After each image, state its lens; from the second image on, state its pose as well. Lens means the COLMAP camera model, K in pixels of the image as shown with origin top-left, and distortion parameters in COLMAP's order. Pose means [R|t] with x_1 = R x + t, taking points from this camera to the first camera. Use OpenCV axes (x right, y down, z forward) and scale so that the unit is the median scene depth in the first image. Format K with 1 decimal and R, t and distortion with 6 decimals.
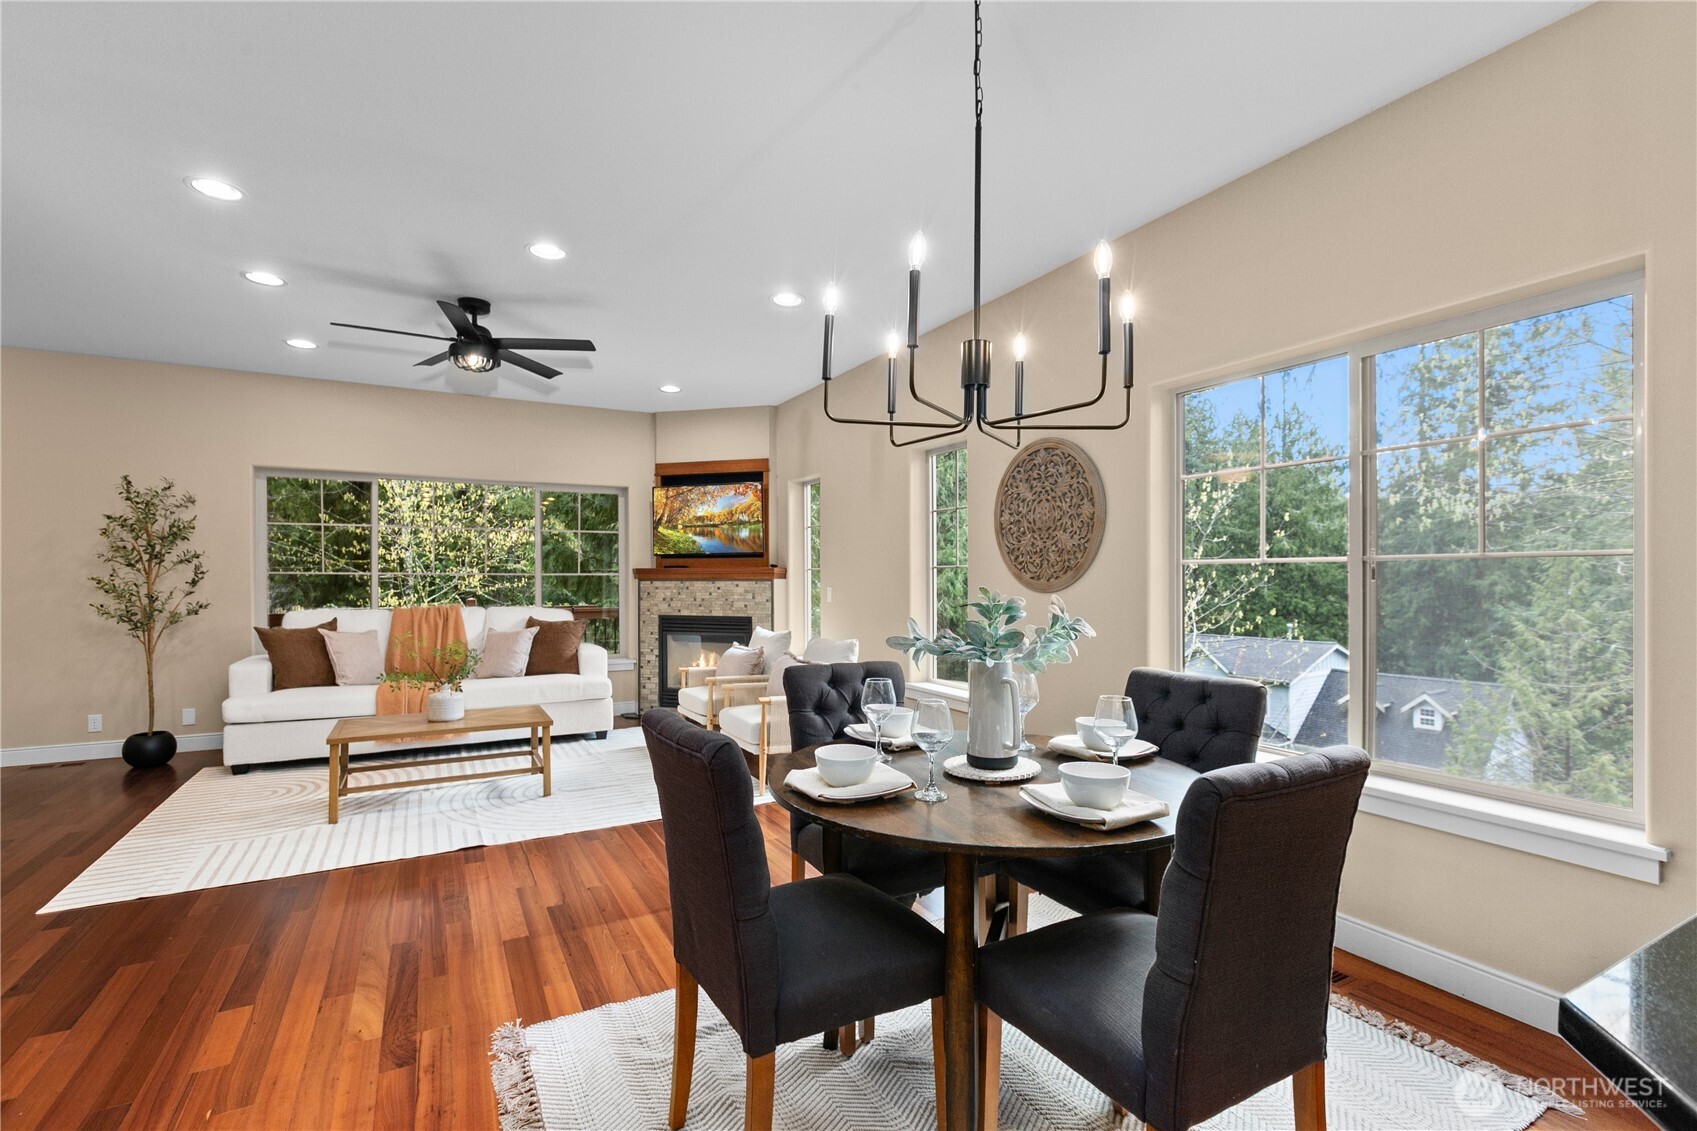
lens RADIAL K [[764.2, 0, 841.8], [0, 764.2, 583.1], [0, 0, 1]] dist [-0.001711, -0.000129]
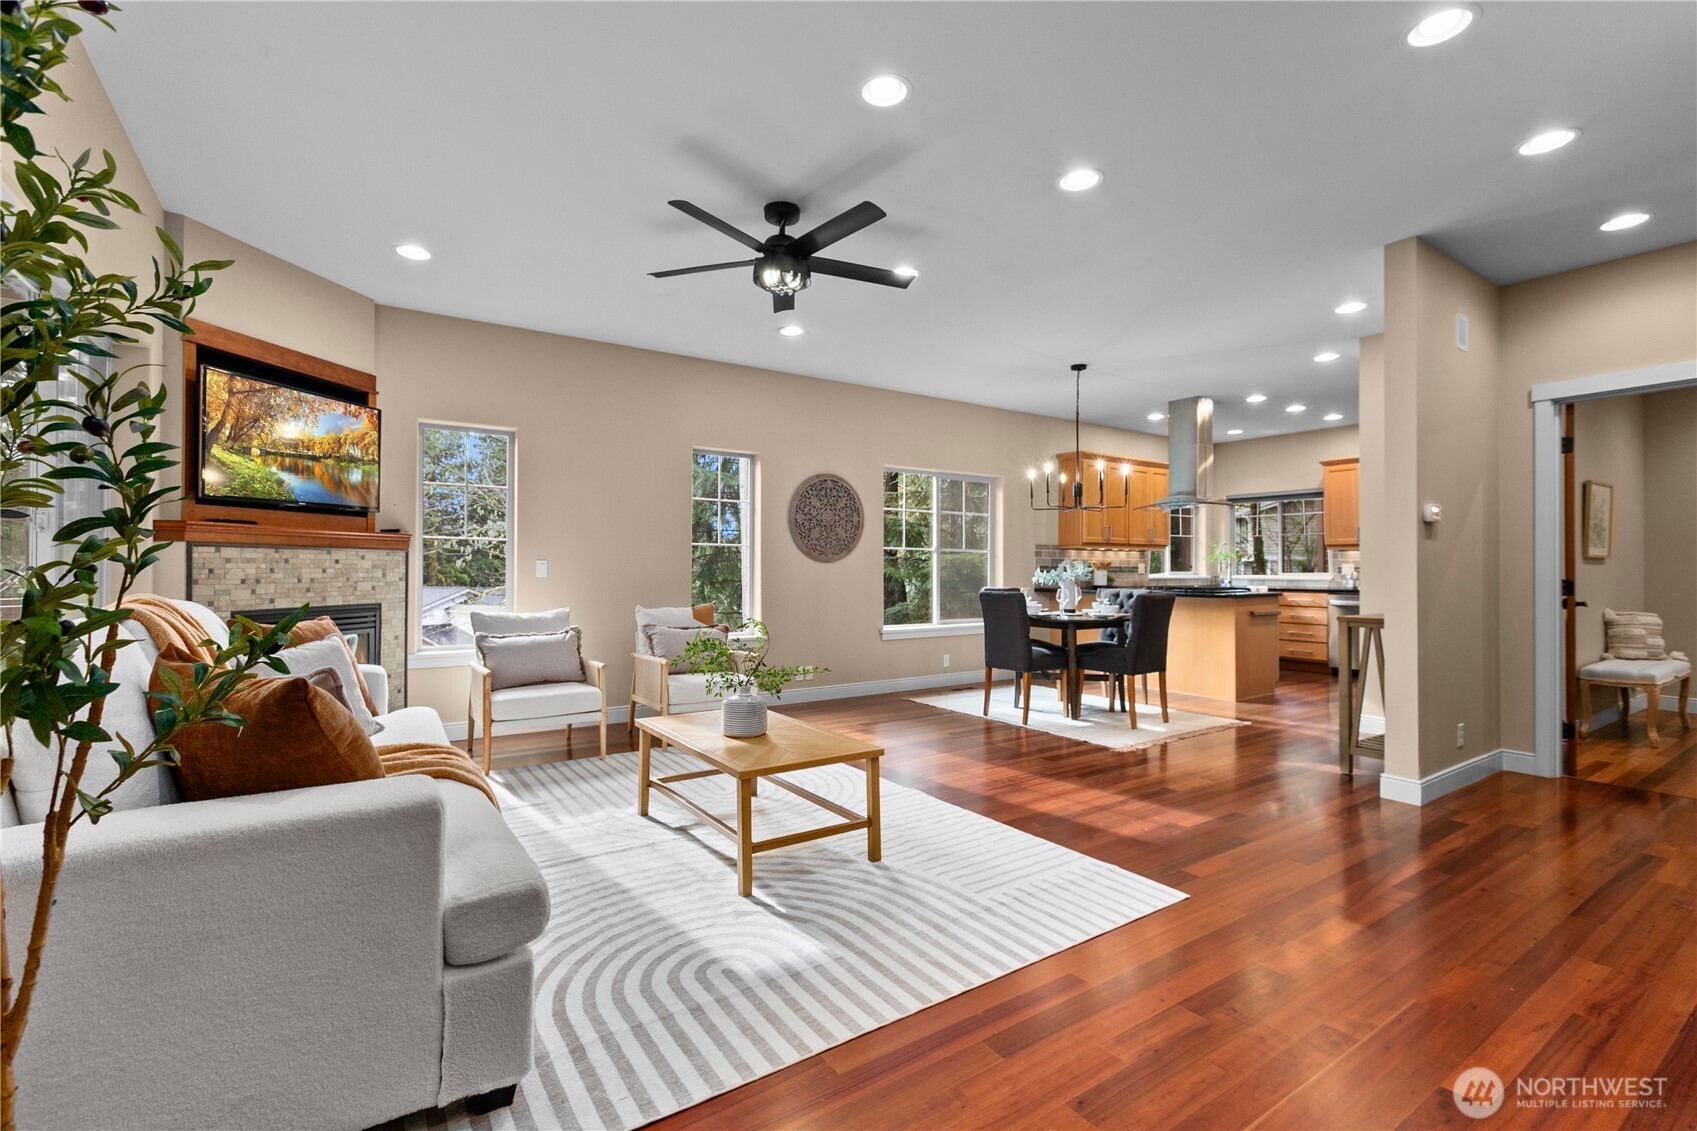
lens RADIAL K [[753.0, 0, 846.6], [0, 753.0, 562.4], [0, 0, 1]] dist [0.000146, -0.000122]
pose [[-0.097081, 0.007052, 0.995251, -0.822664], [0.003900, 0.999970, -0.006704, 0.013251], [-0.995269, 0.003231, -0.097106, 0.641153]]
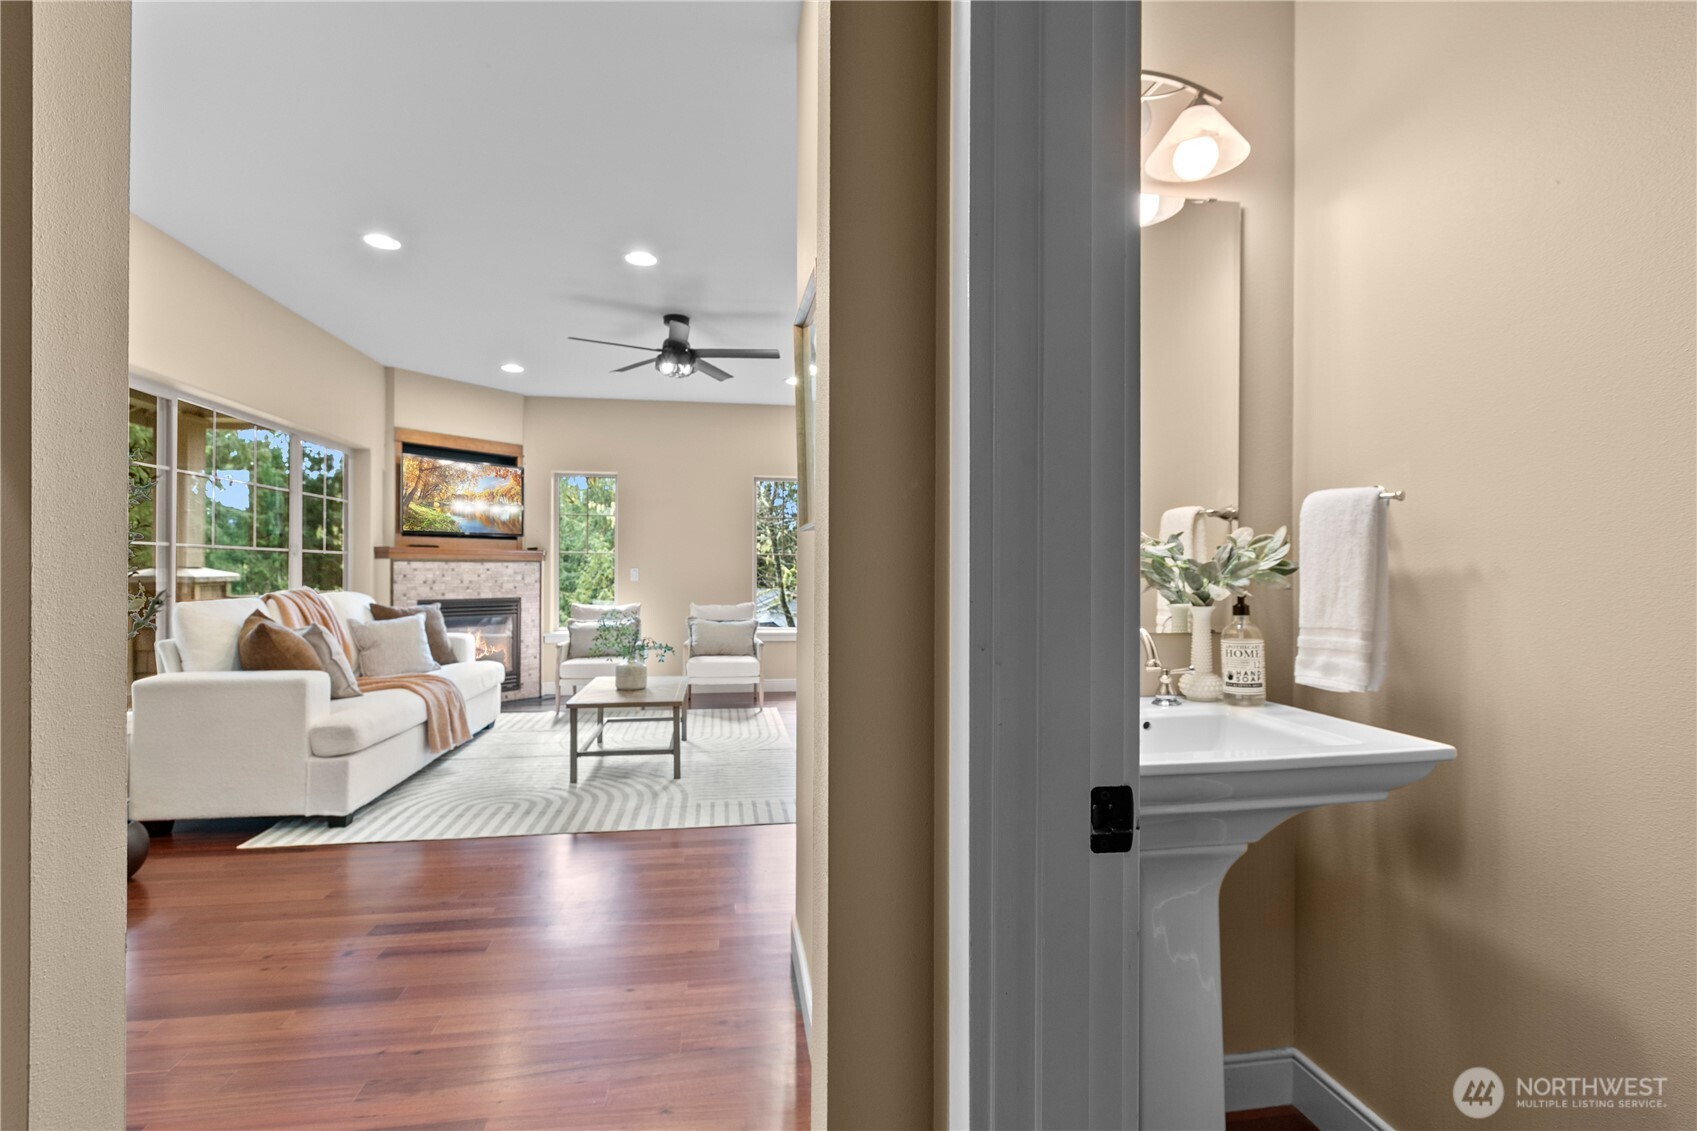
lens RADIAL K [[787.2, 0, 843.4], [0, 787.2, 570.2], [0, 0, 1]] dist [0.008170, 0.000372]
pose [[0.334548, 0.003086, 0.942374, -0.962764], [0.002149, 0.999990, -0.004037, 0.012293], [-0.942376, 0.003375, 0.334538, 0.231636]]
